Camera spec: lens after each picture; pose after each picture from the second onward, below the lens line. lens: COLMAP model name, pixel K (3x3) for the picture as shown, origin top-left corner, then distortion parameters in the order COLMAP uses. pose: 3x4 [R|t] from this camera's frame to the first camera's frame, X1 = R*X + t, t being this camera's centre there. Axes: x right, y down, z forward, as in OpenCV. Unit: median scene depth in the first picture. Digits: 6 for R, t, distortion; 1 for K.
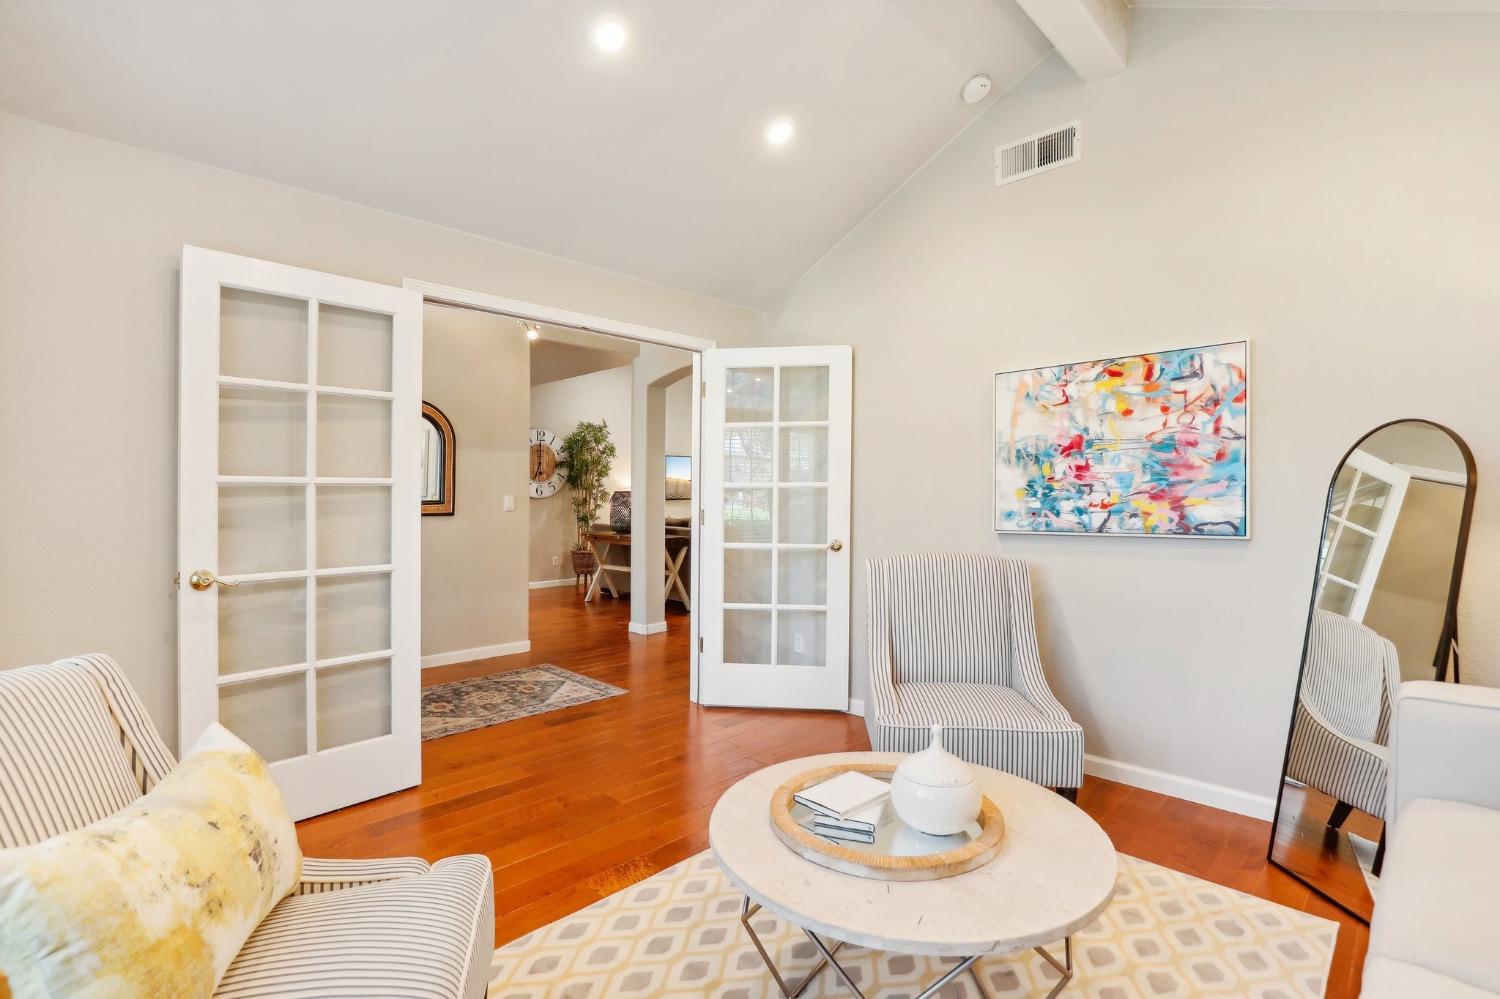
lens RADIAL K [[713.2, 0, 758.0], [0, 713.2, 491.5], [0, 0, 1]] dist [-0.018685, -0.000213]
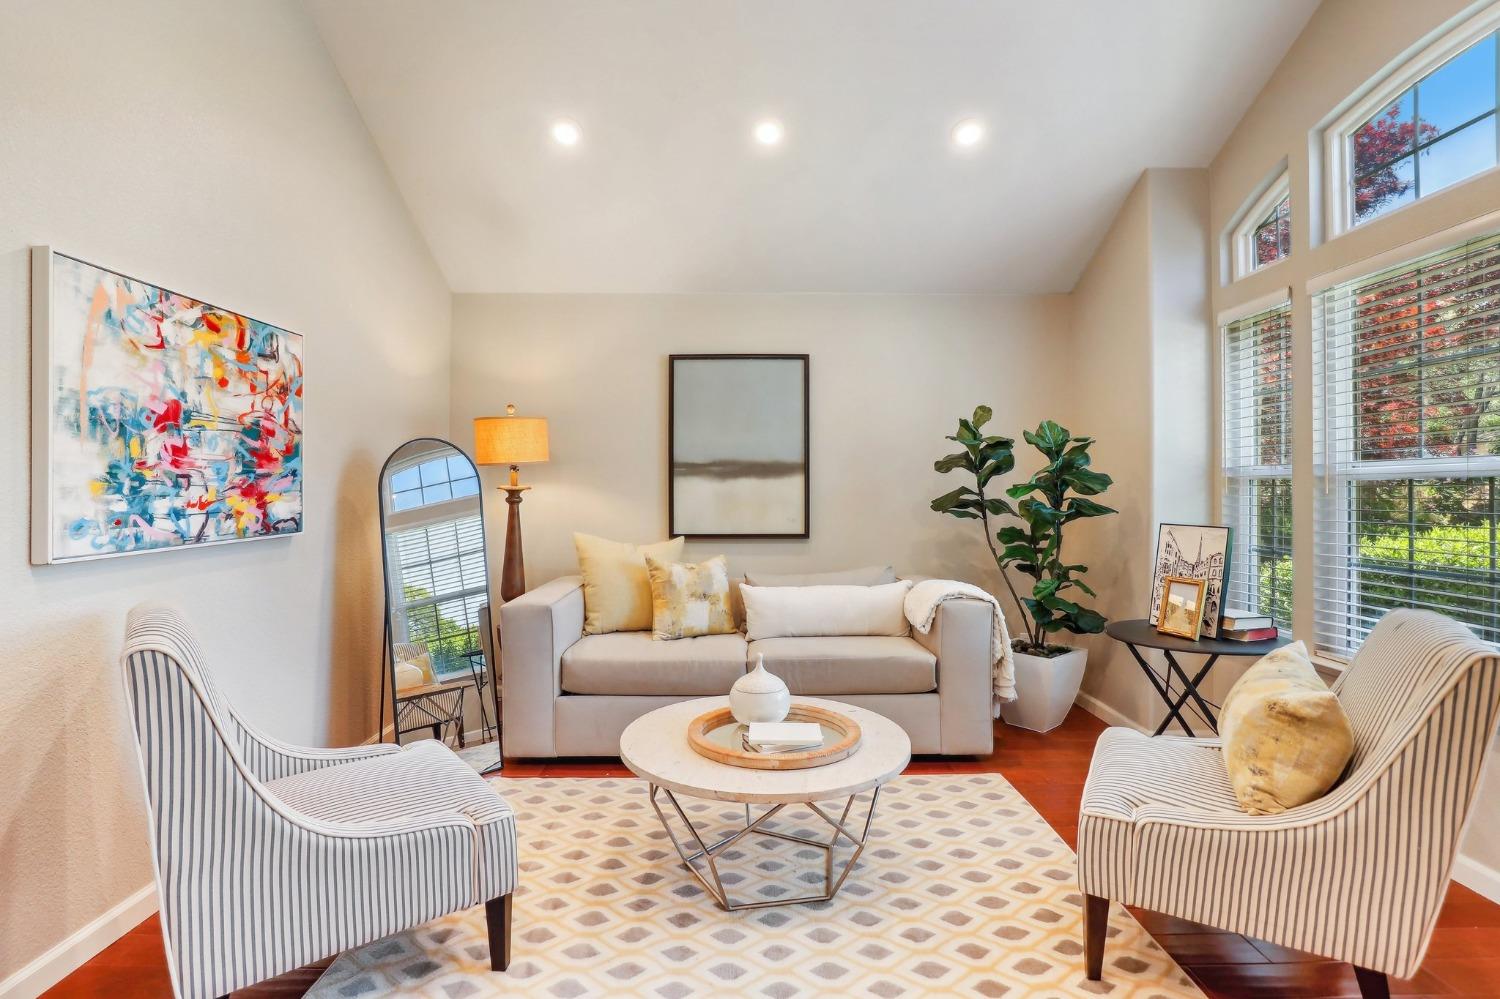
lens RADIAL K [[713.2, 0, 758.0], [0, 713.2, 491.5], [0, 0, 1]] dist [-0.018685, -0.000213]
pose [[-0.707063, -0.004152, 0.707139, -0.414413], [-0.008469, 0.999961, -0.002597, 0.003328], [-0.707100, -0.007825, -0.707070, 1.099573]]
